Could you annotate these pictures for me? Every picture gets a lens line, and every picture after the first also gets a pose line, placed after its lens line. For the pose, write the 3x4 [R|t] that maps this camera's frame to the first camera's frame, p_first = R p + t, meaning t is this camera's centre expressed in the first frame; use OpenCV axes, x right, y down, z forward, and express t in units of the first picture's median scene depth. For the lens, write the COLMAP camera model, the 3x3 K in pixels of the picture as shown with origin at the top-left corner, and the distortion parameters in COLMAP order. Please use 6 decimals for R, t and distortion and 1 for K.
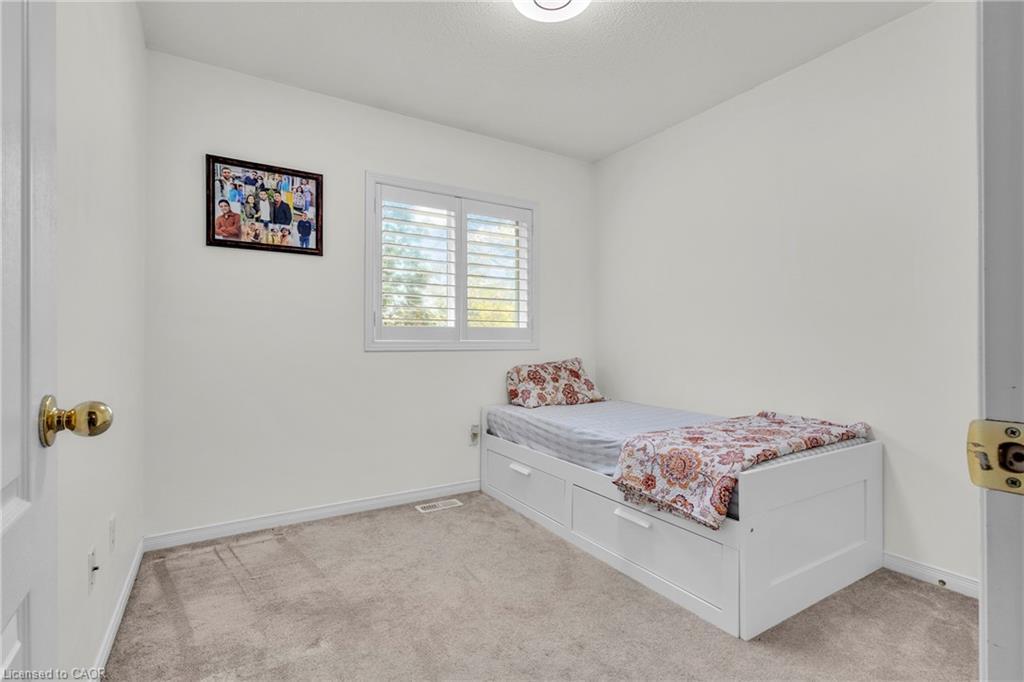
lens RADIAL K [[470.4, 0, 513.0], [0, 470.4, 341.8], [0, 0, 1]] dist [0.006279, -0.000025]
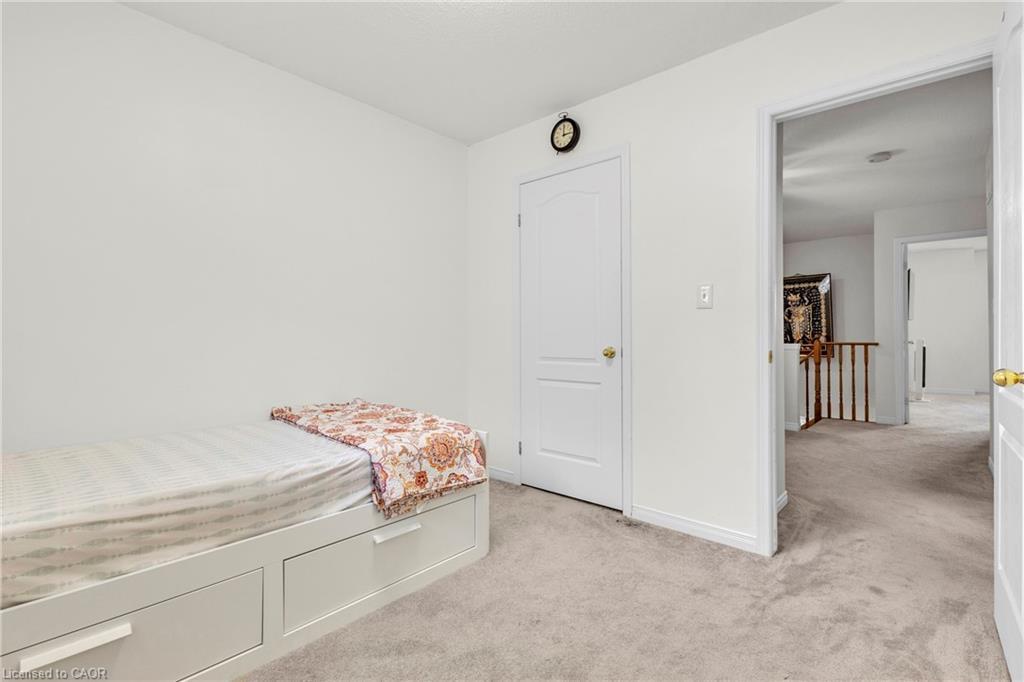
lens RADIAL K [[470.4, 0, 513.0], [0, 470.4, 341.8], [0, 0, 1]] dist [0.006279, -0.000025]
pose [[-0.292348, -0.008510, 0.956274, -0.655404], [-0.005729, 0.999958, 0.007147, 0.003276], [-0.956295, -0.003389, -0.292384, 1.034558]]
